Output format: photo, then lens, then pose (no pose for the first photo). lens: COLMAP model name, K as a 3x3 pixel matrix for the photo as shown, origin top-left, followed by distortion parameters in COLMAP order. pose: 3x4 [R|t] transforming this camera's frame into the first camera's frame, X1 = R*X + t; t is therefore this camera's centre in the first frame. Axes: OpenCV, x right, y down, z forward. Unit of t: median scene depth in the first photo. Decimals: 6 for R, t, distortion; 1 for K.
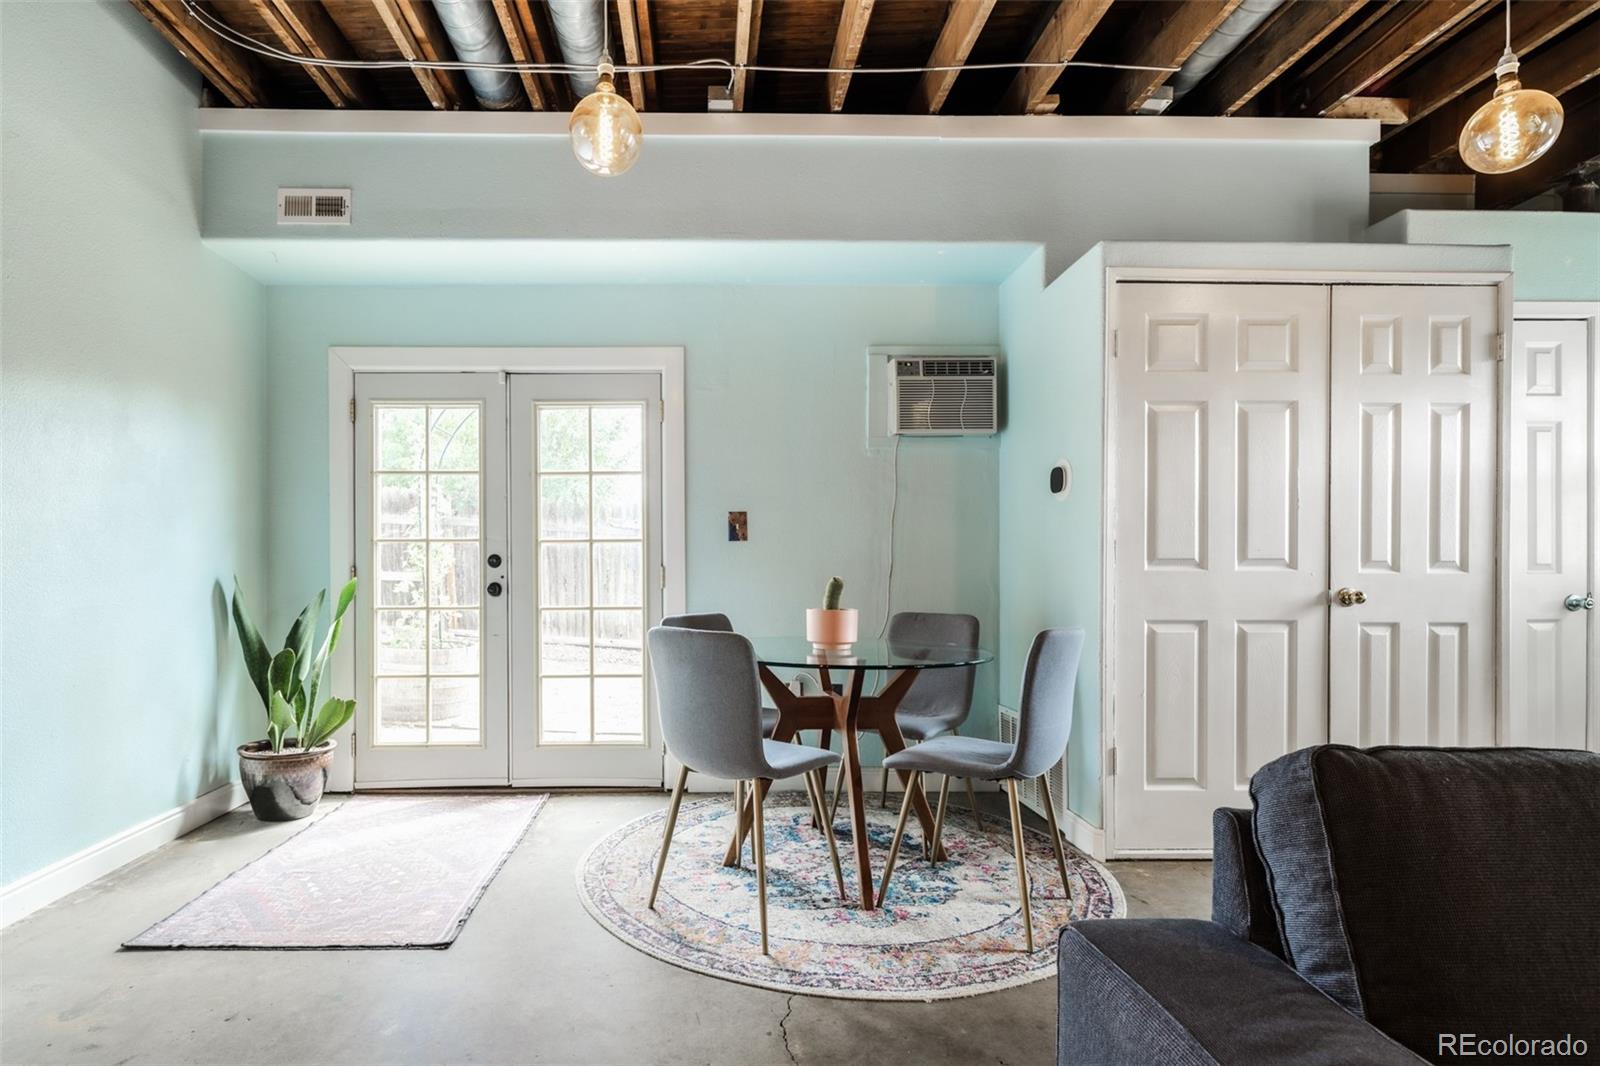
lens RADIAL K [[780.9, 0, 714.6], [0, 780.9, 568.5], [0, 0, 1]] dist [0.008628, -0.006635]
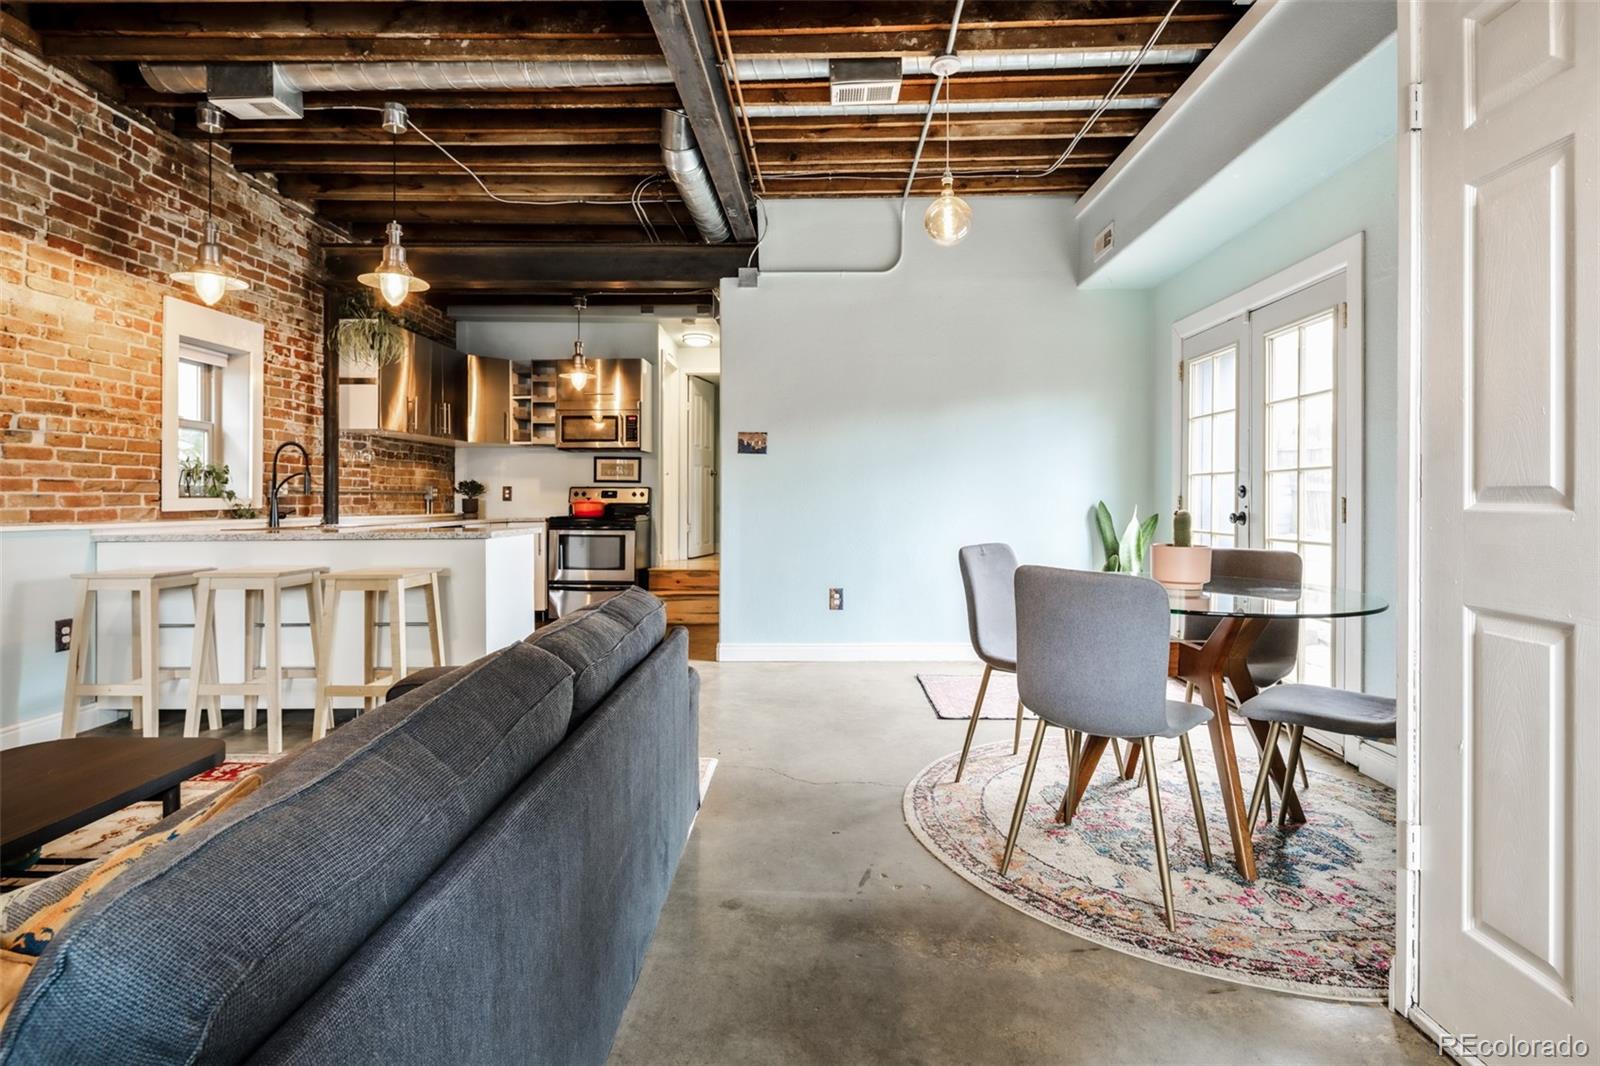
lens RADIAL K [[804.8, 0, 797.6], [0, 804.8, 494.6], [0, 0, 1]] dist [0.004274, -0.003849]
pose [[-0.035841, -0.001405, -0.999357, 0.975595], [0.002242, 0.999996, -0.001486, -0.005060], [0.999355, -0.002294, -0.035837, 0.519643]]
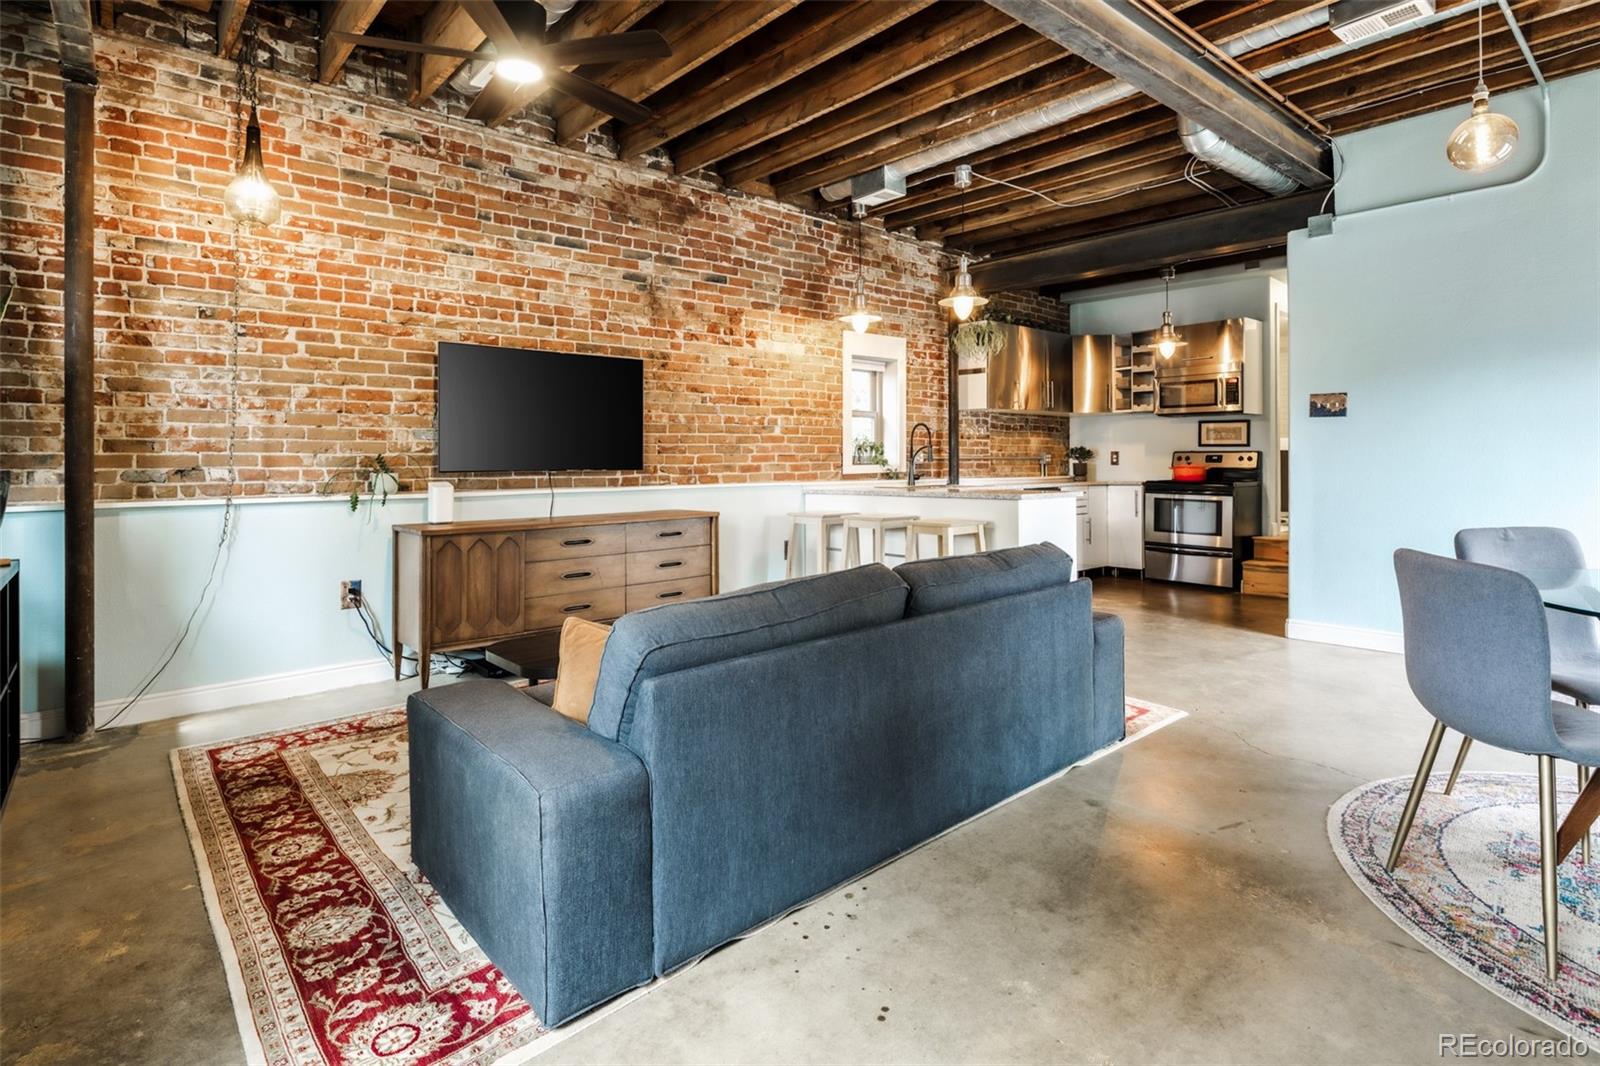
lens RADIAL K [[804.8, 0, 798.1], [0, 804.8, 456.4], [0, 0, 1]] dist [0.004274, -0.003849]
pose [[-0.755714, 0.004900, -0.654884, 1.077140], [0.008337, 0.999963, -0.002139, -0.022443], [0.654849, -0.007077, -0.755727, 0.864958]]
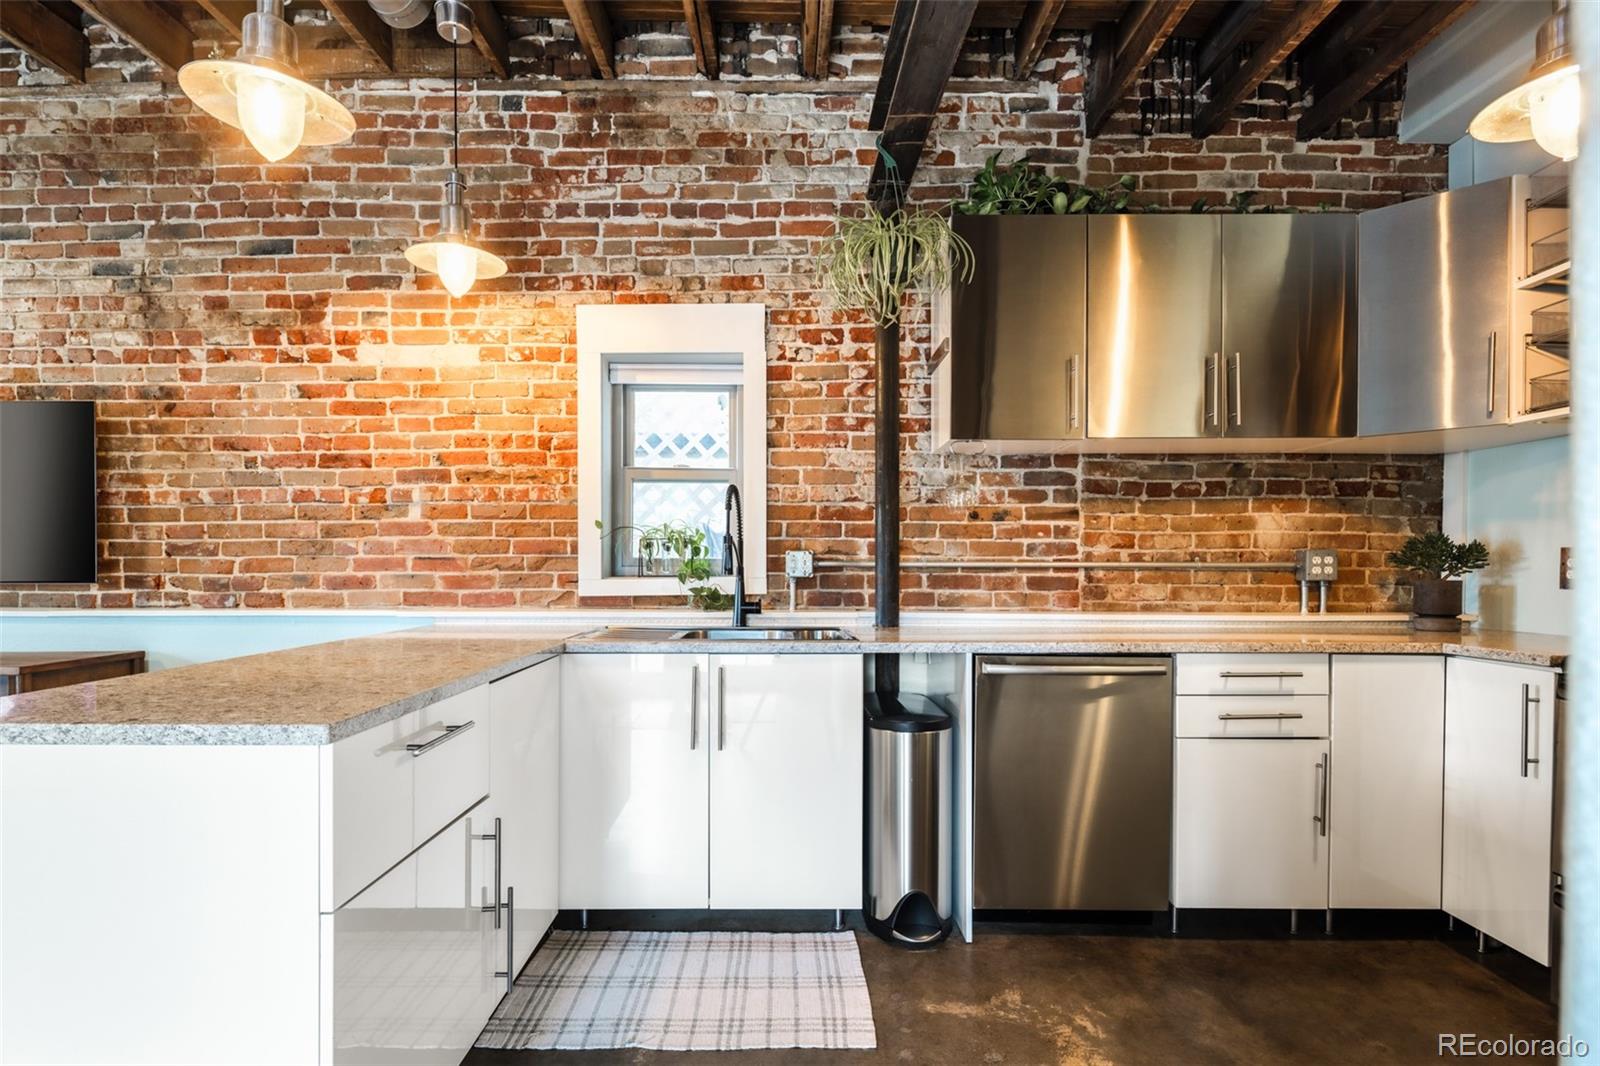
lens RADIAL K [[788.0, 0, 784.0], [0, 788.0, 560.6], [0, 0, 1]] dist [0.005649, -0.004930]
pose [[-0.999938, 0.004162, 0.010334, -0.601936], [0.004277, 0.999929, 0.011161, -0.035979], [-0.010287, 0.011205, -0.999884, 0.392740]]
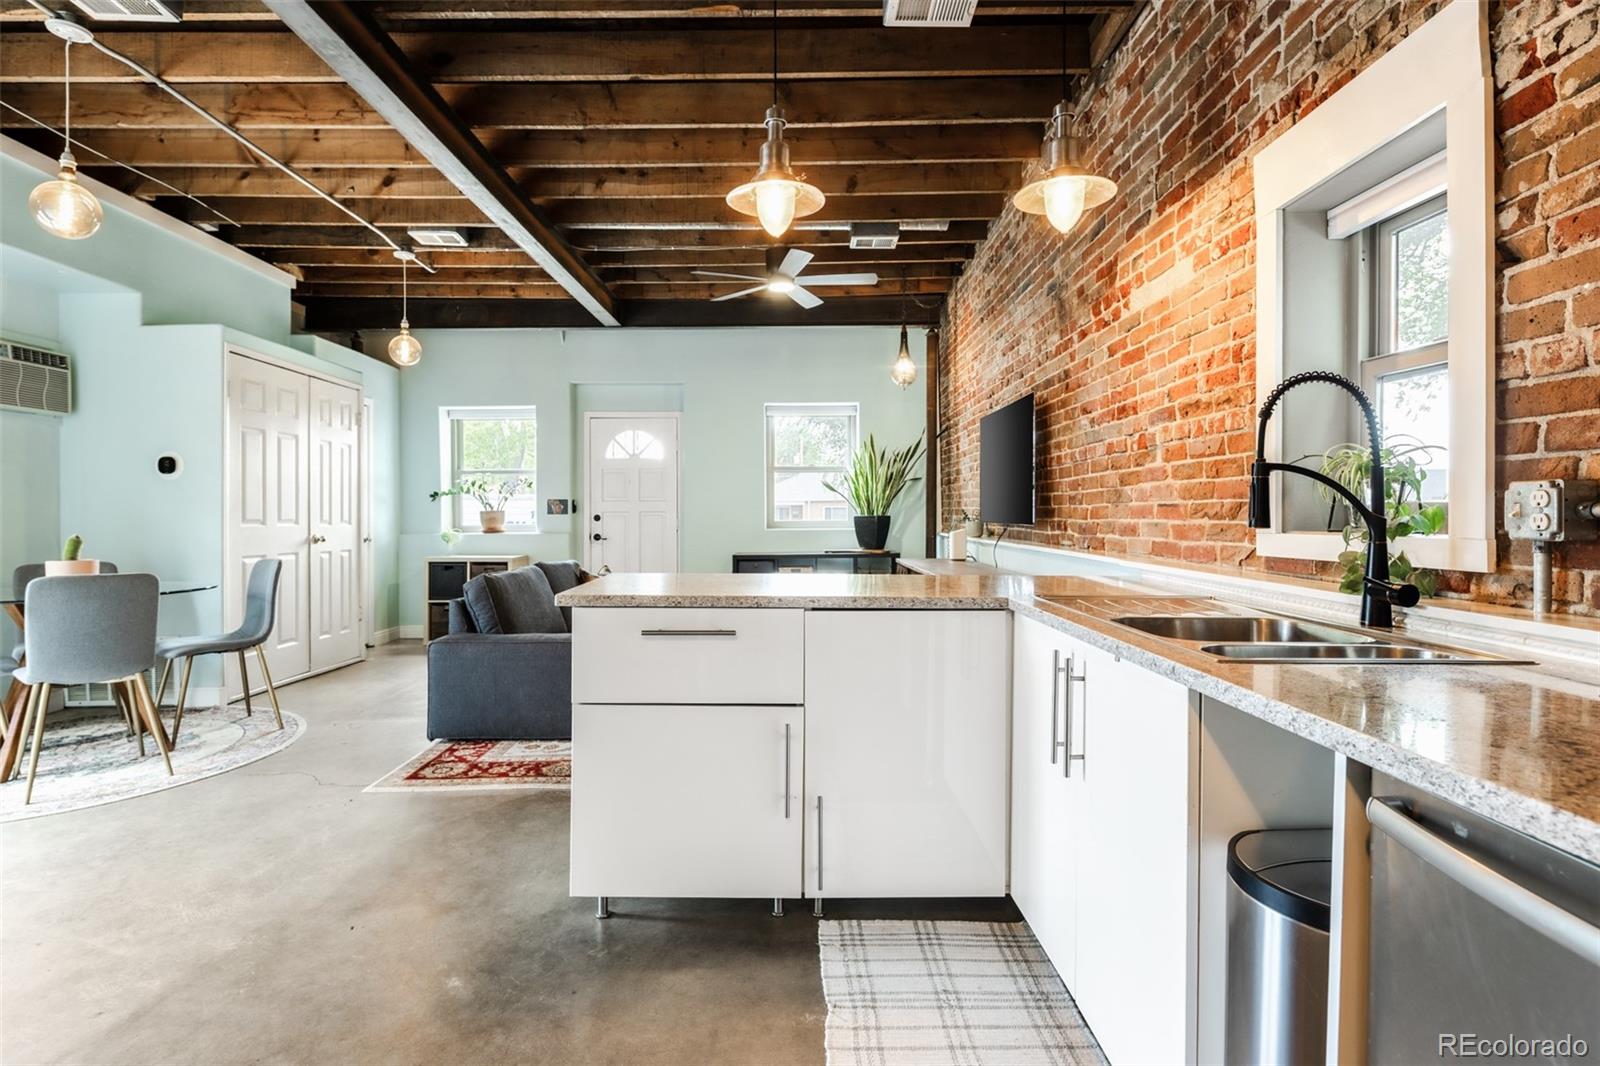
lens RADIAL K [[780.9, 0, 815.2], [0, 780.9, 518.3], [0, 0, 1]] dist [0.008628, -0.006635]
pose [[-0.026440, -0.003523, 0.999644, -1.035803], [0.000635, 0.999994, 0.003541, -0.018121], [-0.999650, 0.000728, -0.026438, -0.167841]]
